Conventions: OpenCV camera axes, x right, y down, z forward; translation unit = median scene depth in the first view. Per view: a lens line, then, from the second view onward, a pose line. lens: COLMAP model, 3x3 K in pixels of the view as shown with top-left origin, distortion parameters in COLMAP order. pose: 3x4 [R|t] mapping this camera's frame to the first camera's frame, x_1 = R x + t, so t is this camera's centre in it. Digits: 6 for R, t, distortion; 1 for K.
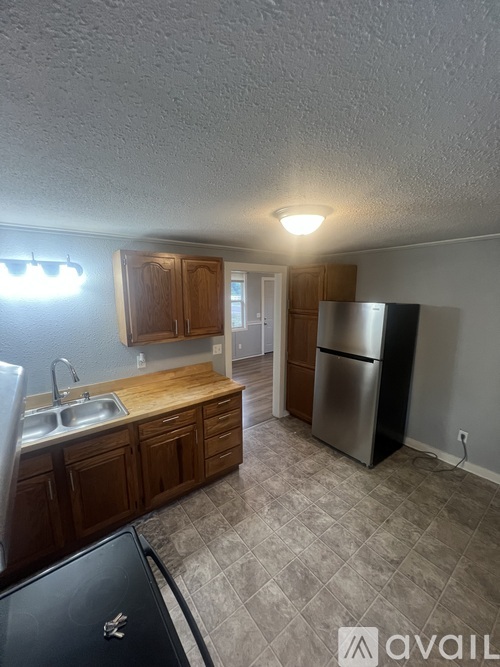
lens RADIAL K [[260.6, 0, 248.2], [0, 260.6, 356.3], [0, 0, 1]] dist [-0.000651, -0.000294]
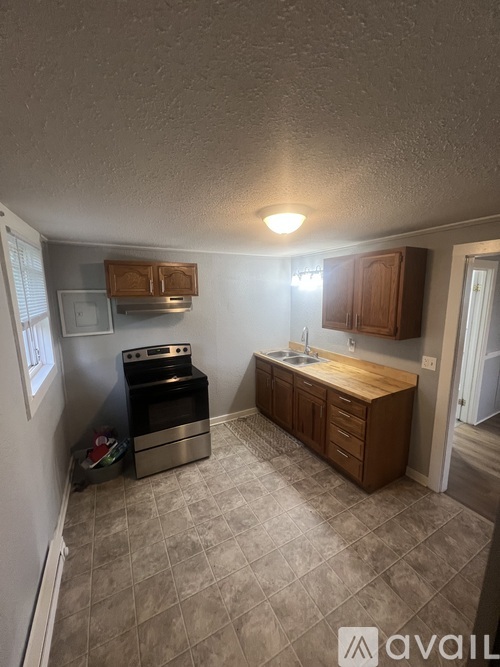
lens RADIAL K [[267.2, 0, 250.0], [0, 267.2, 333.5], [0, 0, 1]] dist [0.001176, -0.000001]
pose [[-0.160992, 0.157640, -0.974285, 1.081912], [-0.229993, 0.953992, 0.192361, -0.208735], [0.959784, 0.255047, -0.117329, 0.797316]]
